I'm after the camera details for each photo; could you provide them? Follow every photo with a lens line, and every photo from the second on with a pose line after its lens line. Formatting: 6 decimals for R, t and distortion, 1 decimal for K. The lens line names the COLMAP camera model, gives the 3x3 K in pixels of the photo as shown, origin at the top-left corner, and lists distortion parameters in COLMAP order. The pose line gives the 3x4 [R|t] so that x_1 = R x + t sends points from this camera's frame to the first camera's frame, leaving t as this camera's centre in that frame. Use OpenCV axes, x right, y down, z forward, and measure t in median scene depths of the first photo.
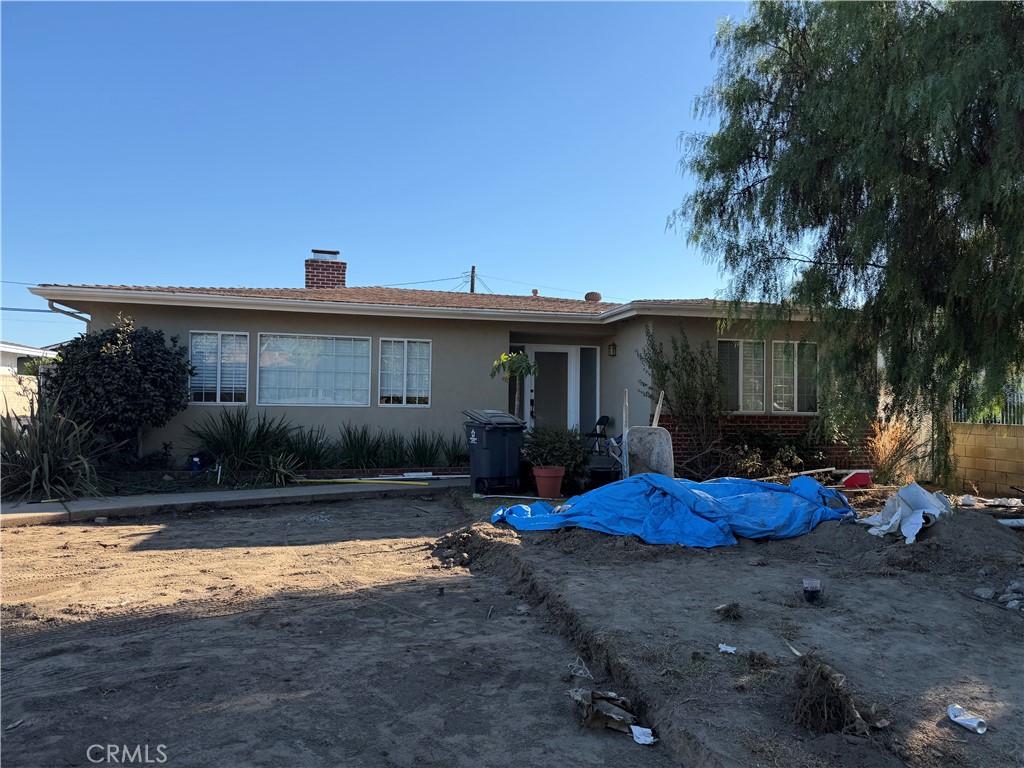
lens RADIAL K [[699.9, 0, 499.0], [0, 699.9, 386.2], [0, 0, 1]] dist [0.110005, -0.184140]
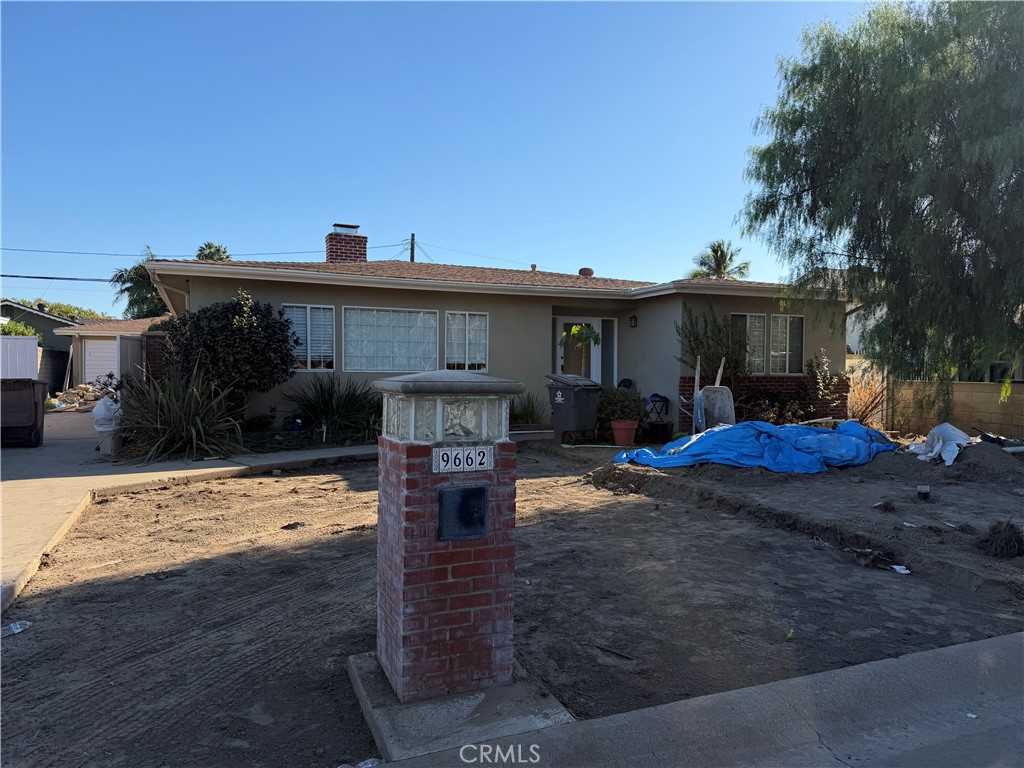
lens RADIAL K [[699.9, 0, 499.0], [0, 699.9, 386.2], [0, 0, 1]] dist [0.110005, -0.184140]
pose [[0.987650, -0.011681, 0.156239, -0.316033], [0.004023, 0.998779, 0.049242, -0.004354], [-0.156623, -0.048006, 0.986491, -0.145761]]
